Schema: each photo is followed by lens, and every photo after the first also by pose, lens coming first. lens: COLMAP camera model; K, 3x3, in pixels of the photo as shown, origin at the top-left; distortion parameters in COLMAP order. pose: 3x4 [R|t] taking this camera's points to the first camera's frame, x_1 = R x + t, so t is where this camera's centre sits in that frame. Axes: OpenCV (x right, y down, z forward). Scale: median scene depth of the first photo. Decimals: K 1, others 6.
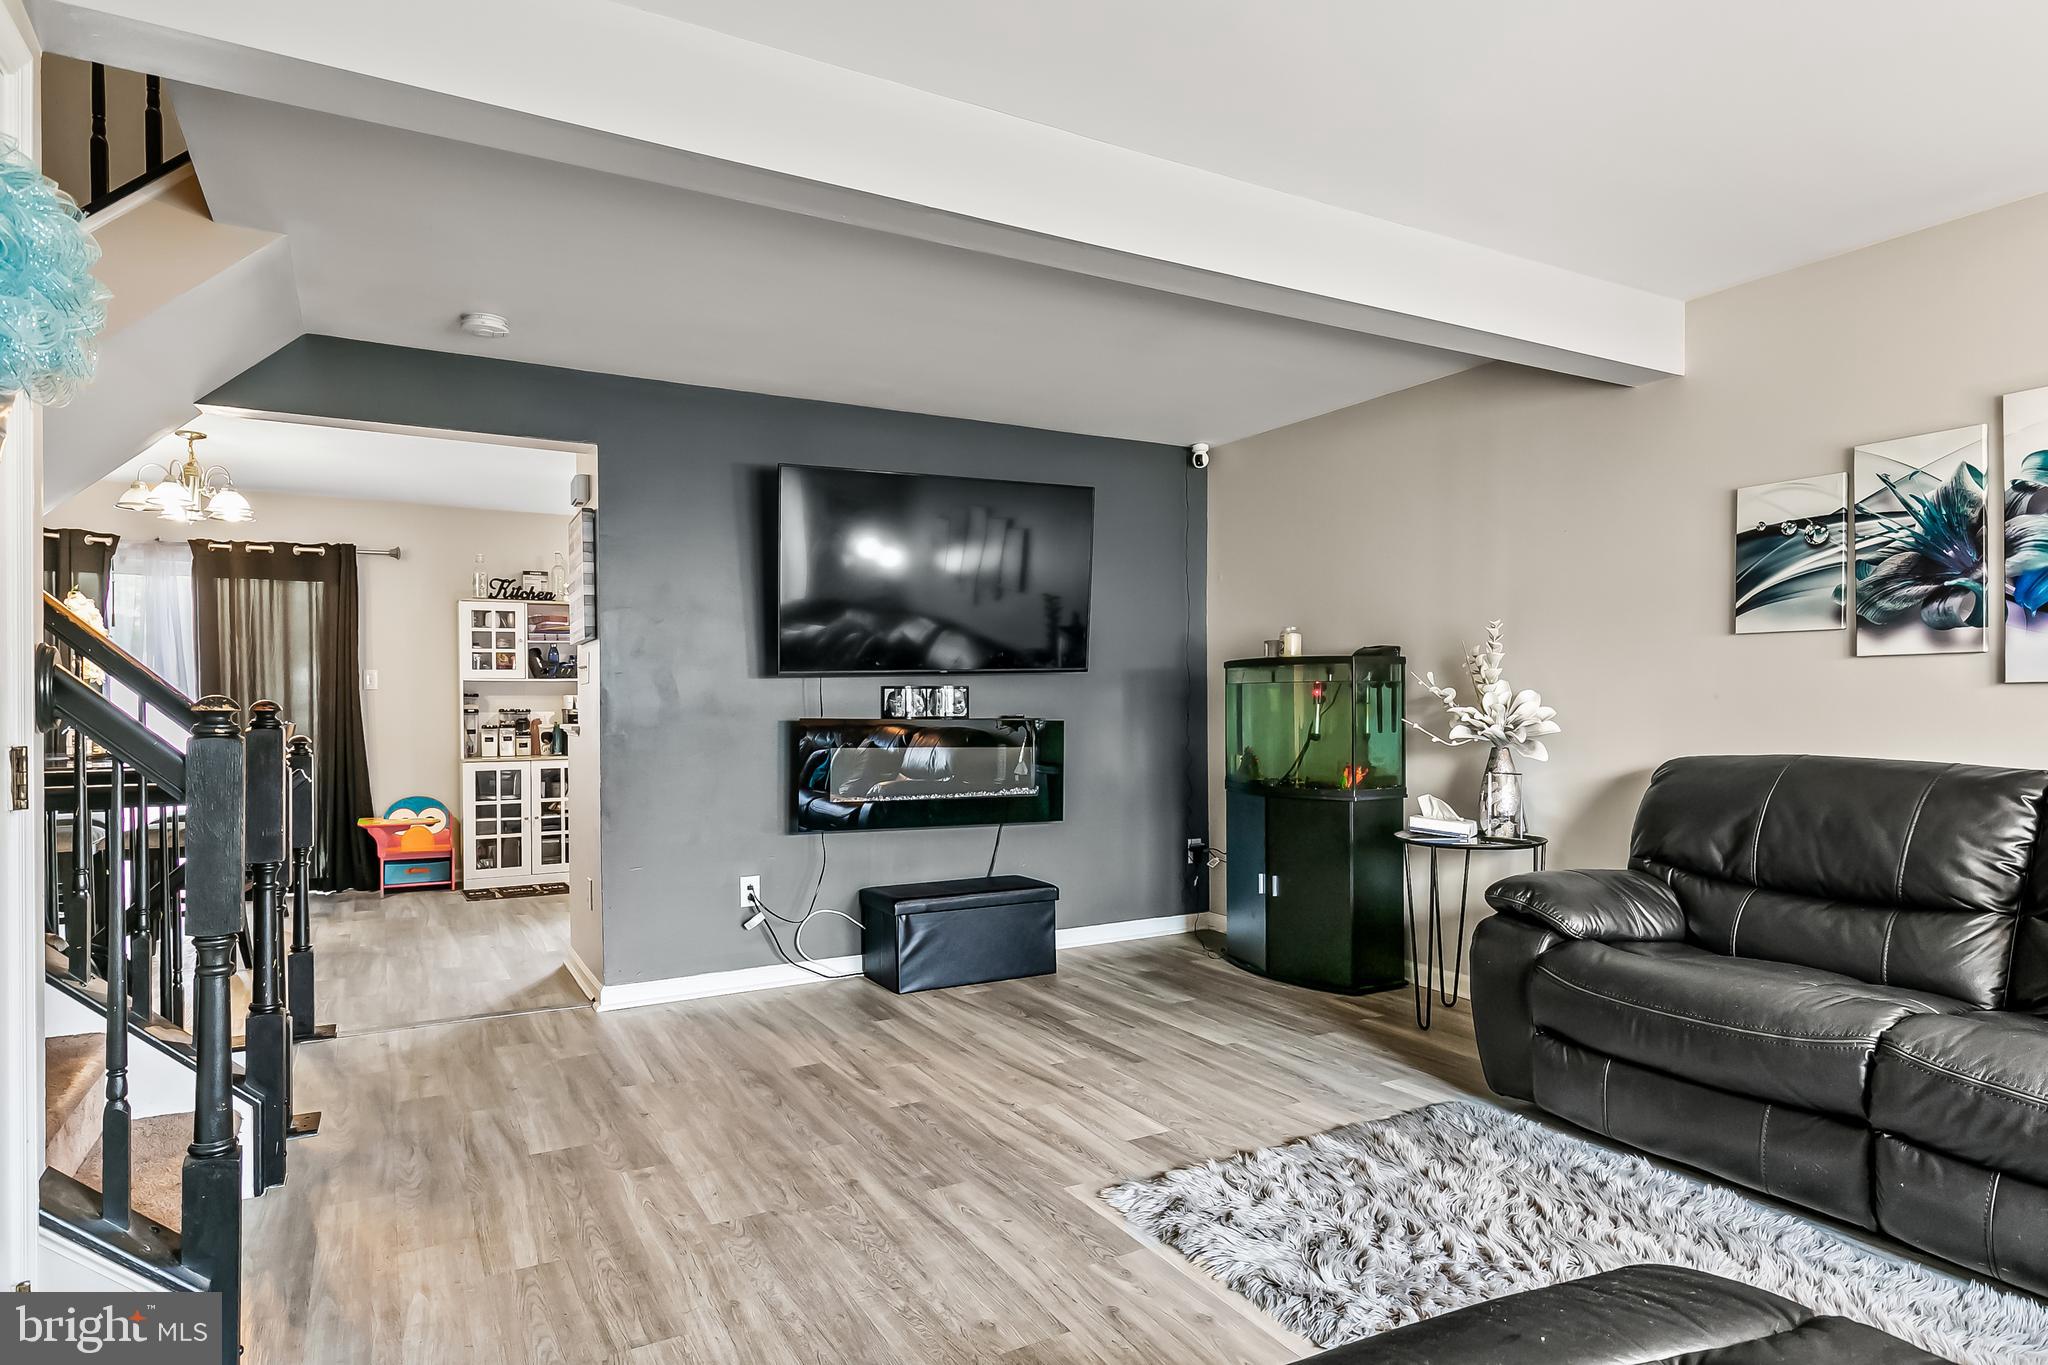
lens RADIAL K [[1151.4, 0, 1036.9], [0, 1151.4, 716.1], [0, 0, 1]] dist [0.004418, -0.000820]
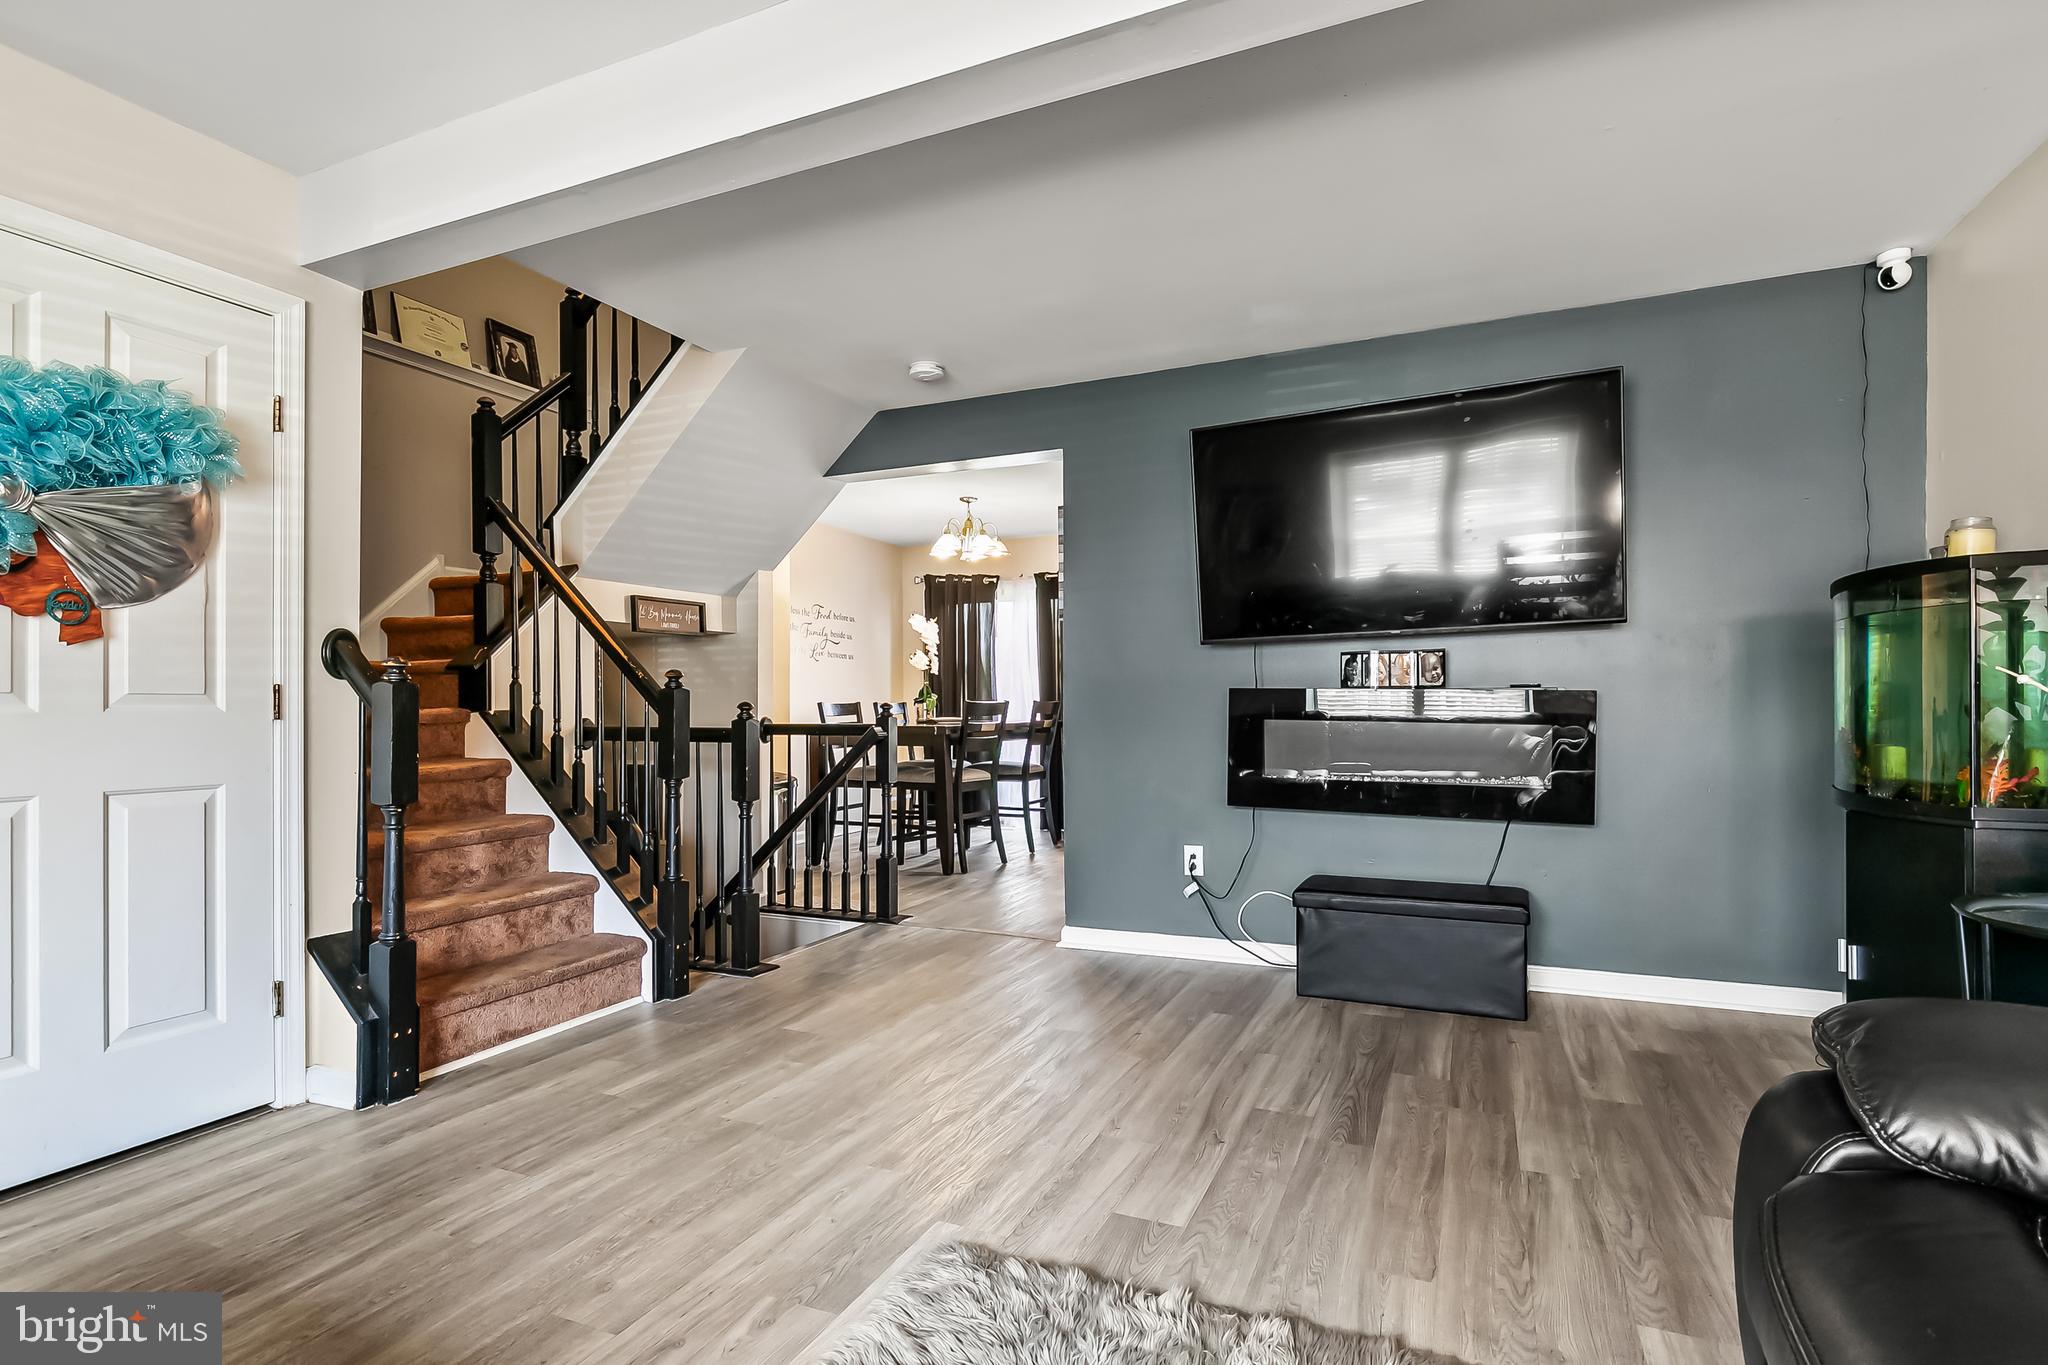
lens RADIAL K [[1020.3, 0, 1019.1], [0, 1020.3, 703.6], [0, 0, 1]] dist [0.004303, 0.000685]
pose [[0.588284, -0.001067, -0.808653, 0.491886], [-0.007057, 0.999954, -0.006453, 0.027910], [0.808623, 0.009503, 0.588250, 0.451251]]
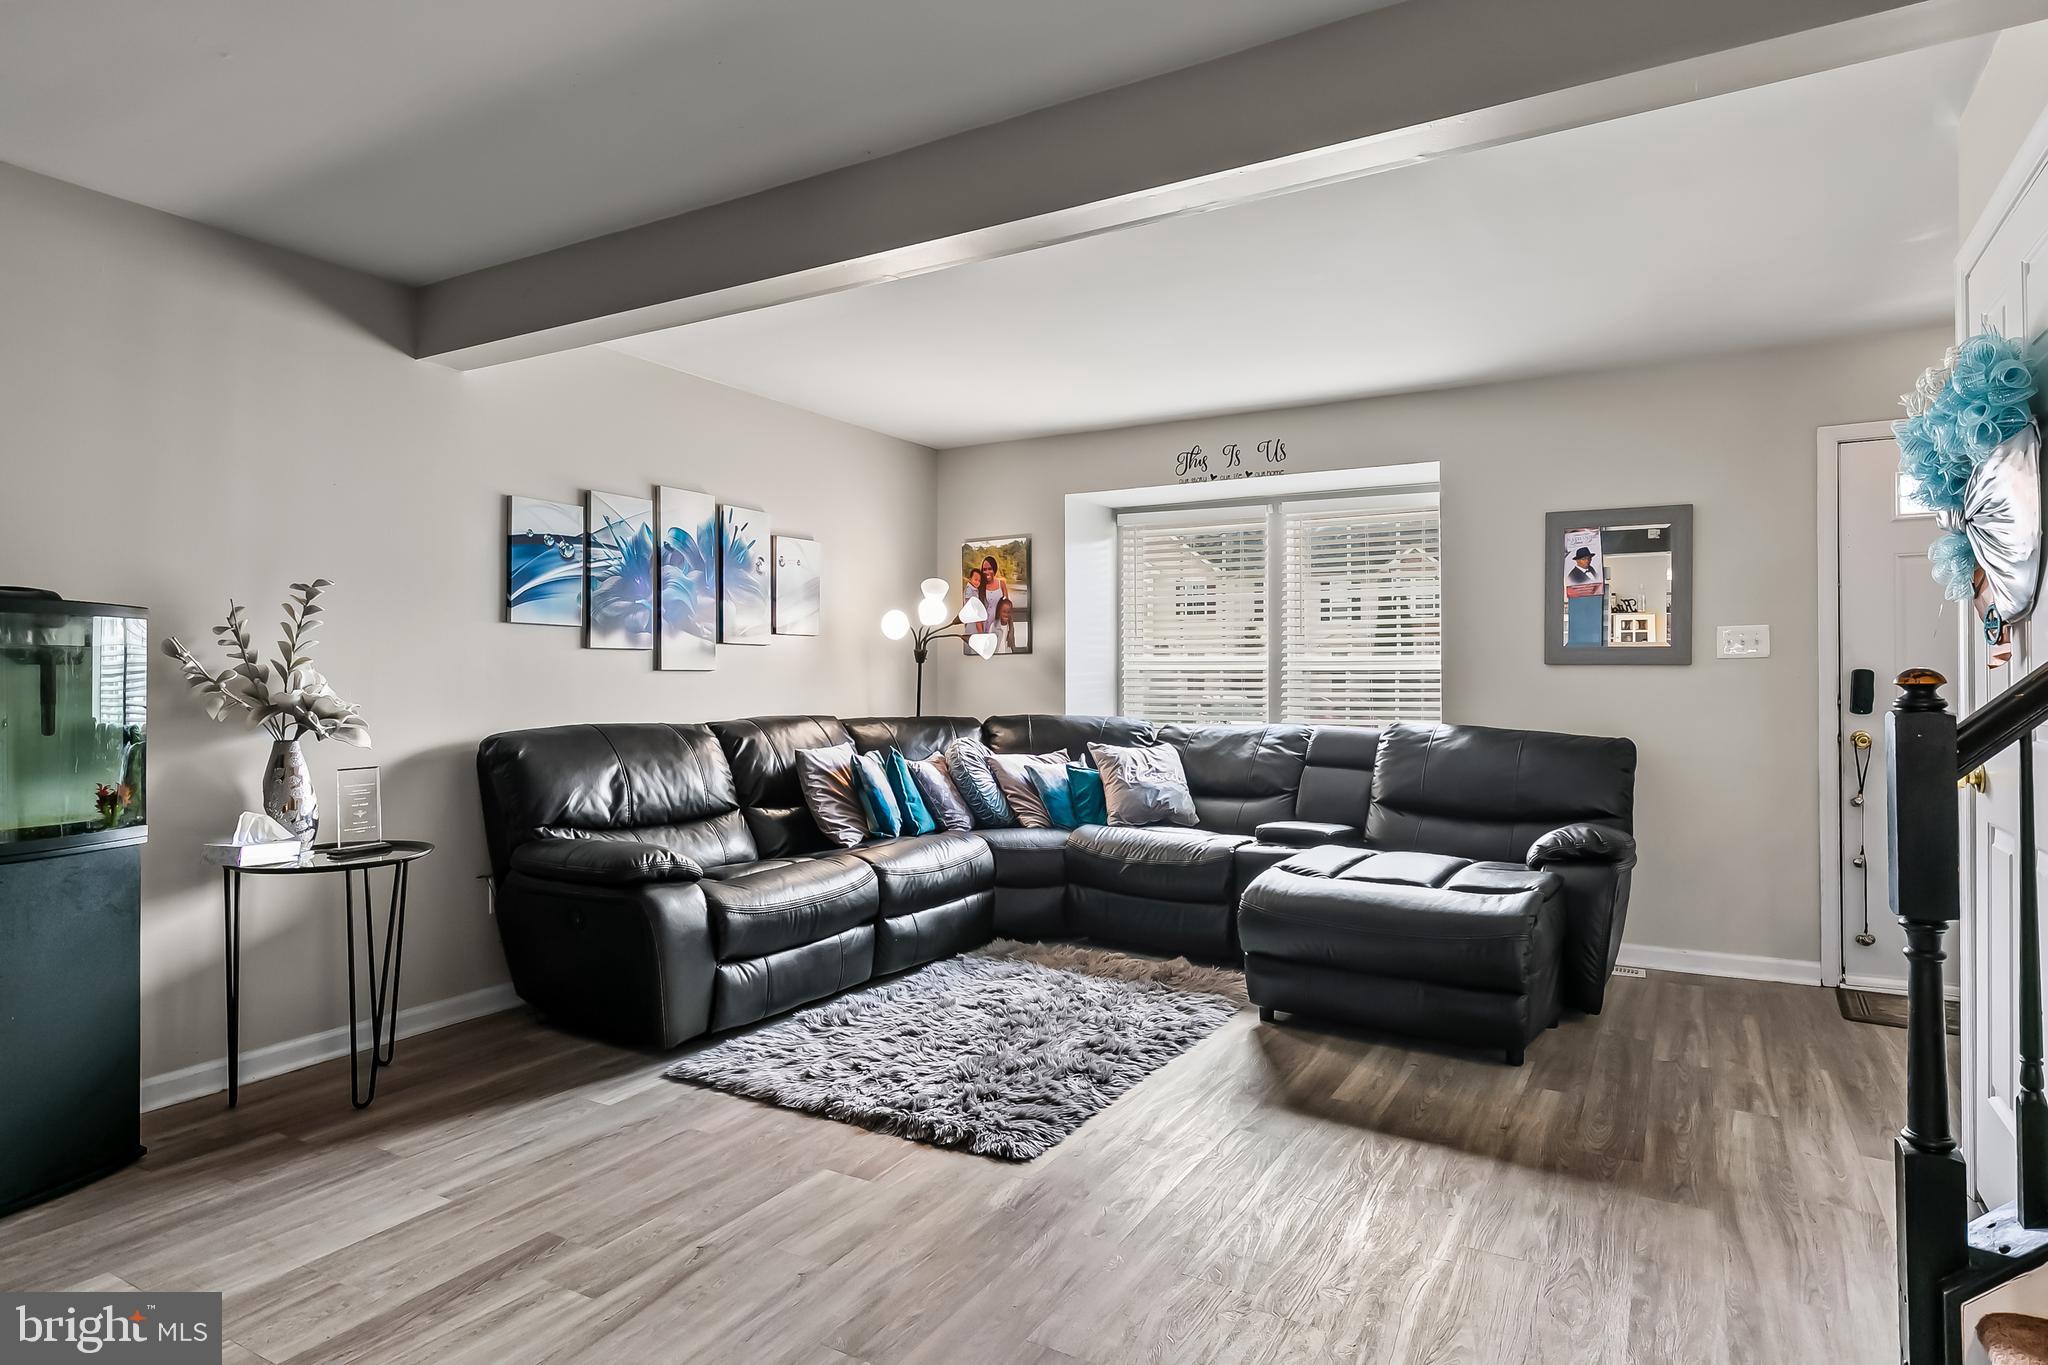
lens RADIAL K [[1151.4, 0, 1010.4], [0, 1151.4, 665.6], [0, 0, 1]] dist [0.004418, -0.000820]
pose [[-0.493137, 0.015856, 0.869807, -0.611901], [0.015476, 0.999836, -0.009452, -0.010230], [-0.869814, 0.008801, -0.493302, 1.109416]]
